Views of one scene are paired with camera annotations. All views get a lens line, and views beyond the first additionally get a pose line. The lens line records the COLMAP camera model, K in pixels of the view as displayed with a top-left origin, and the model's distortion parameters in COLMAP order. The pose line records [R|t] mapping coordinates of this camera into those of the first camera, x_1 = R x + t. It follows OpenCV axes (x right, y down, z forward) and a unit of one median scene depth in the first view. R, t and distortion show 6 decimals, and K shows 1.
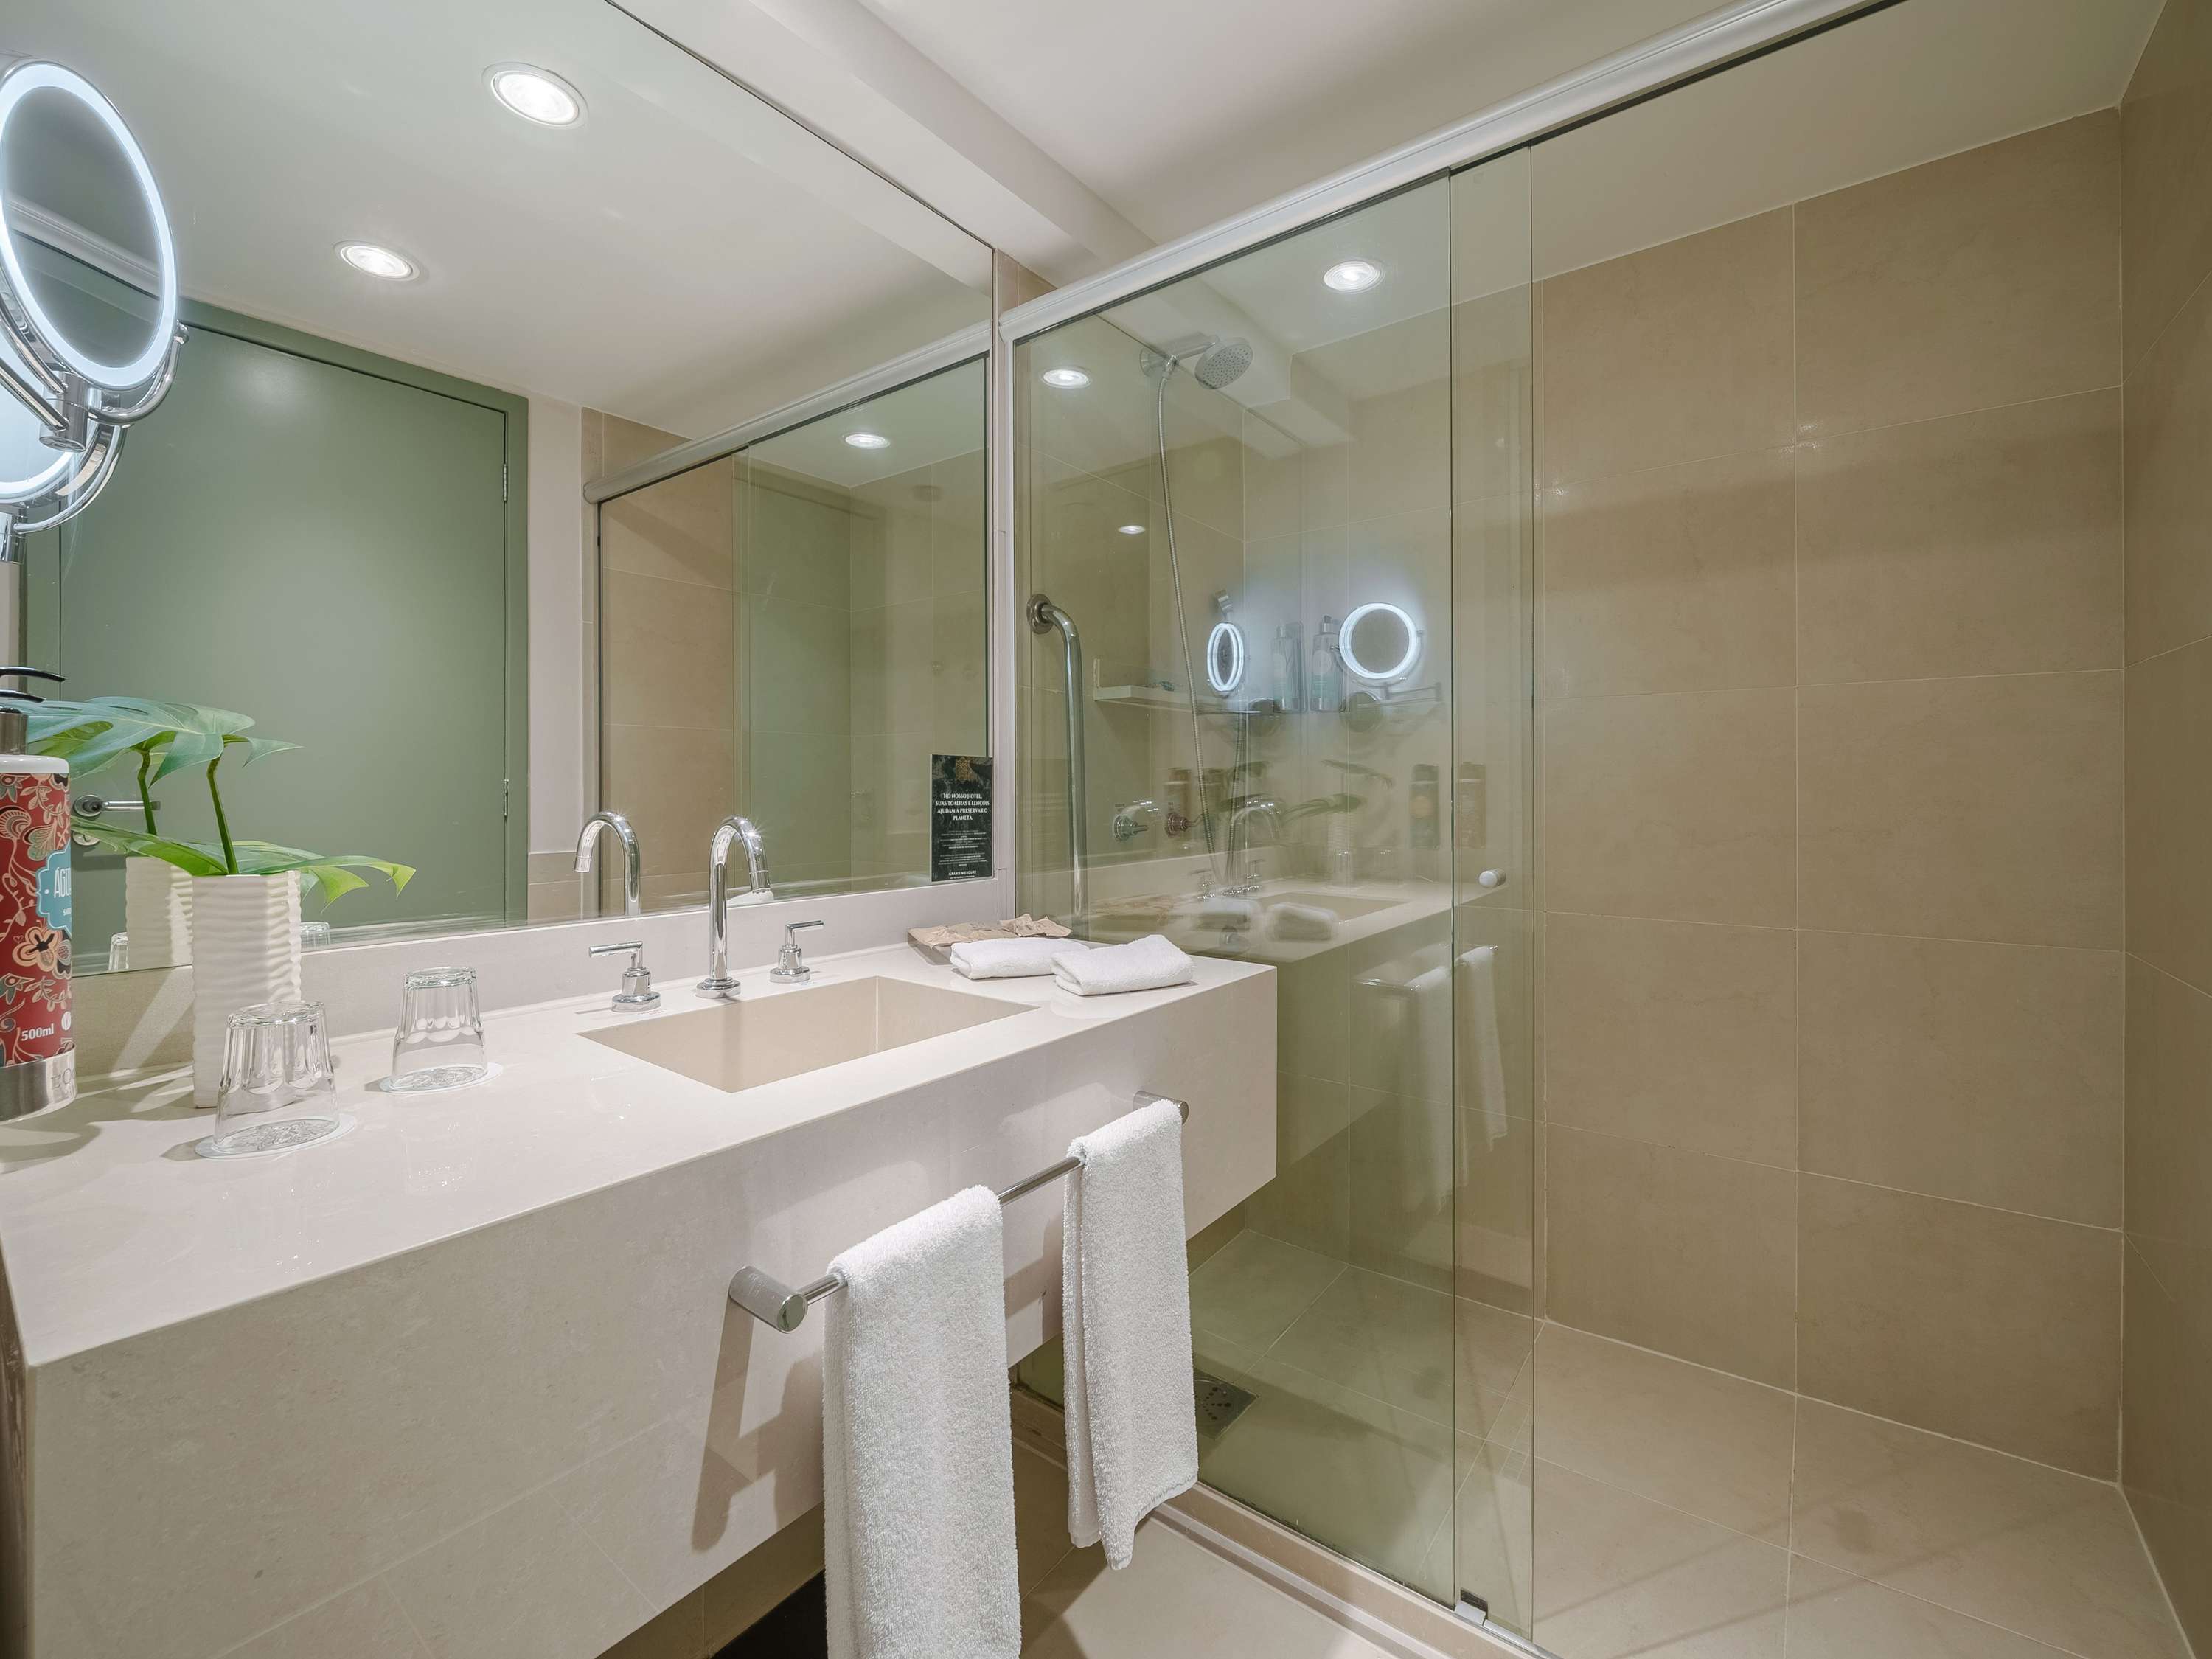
lens RADIAL K [[953.5, 0, 1114.3], [0, 953.5, 791.7], [0, 0, 1]] dist [0.000793, 0.000171]
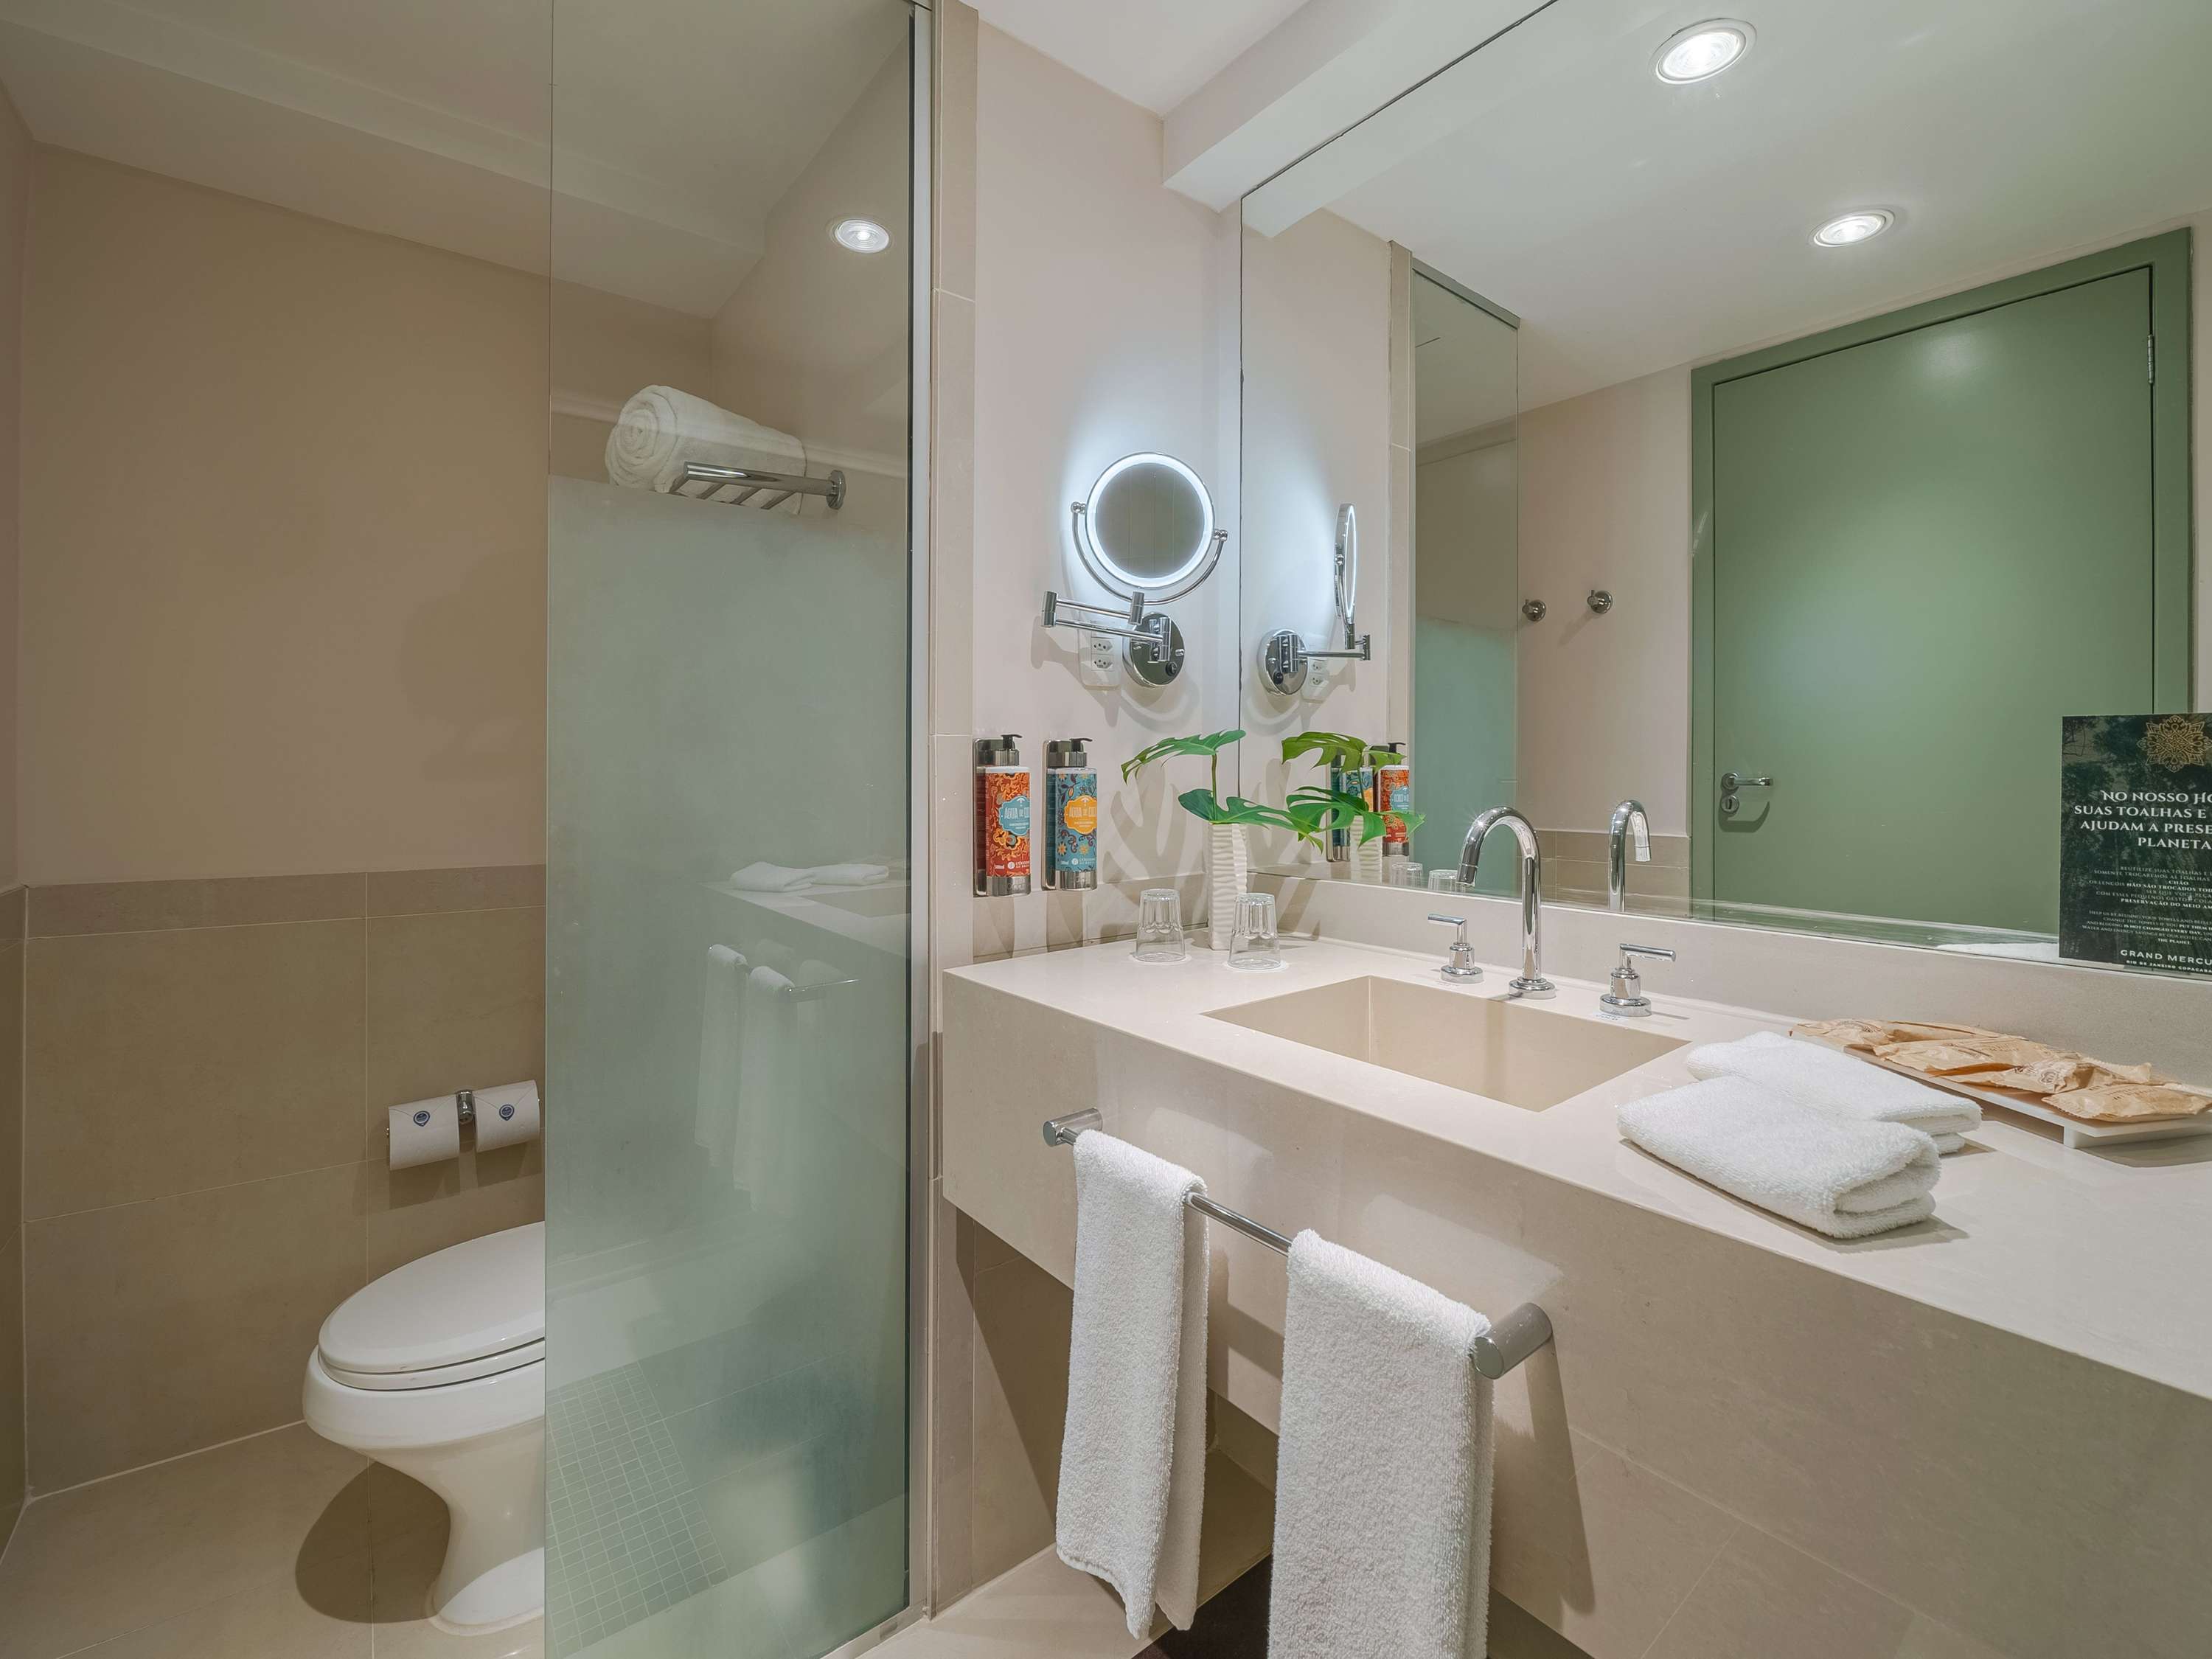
lens RADIAL K [[953.5, 0, 1114.3], [0, 953.5, 791.7], [0, 0, 1]] dist [0.000793, 0.000171]
pose [[-0.244982, 0.025904, -0.969181, 0.542988], [0.000181, 0.999644, 0.026672, -0.014384], [0.969528, 0.006359, -0.244900, 0.741438]]
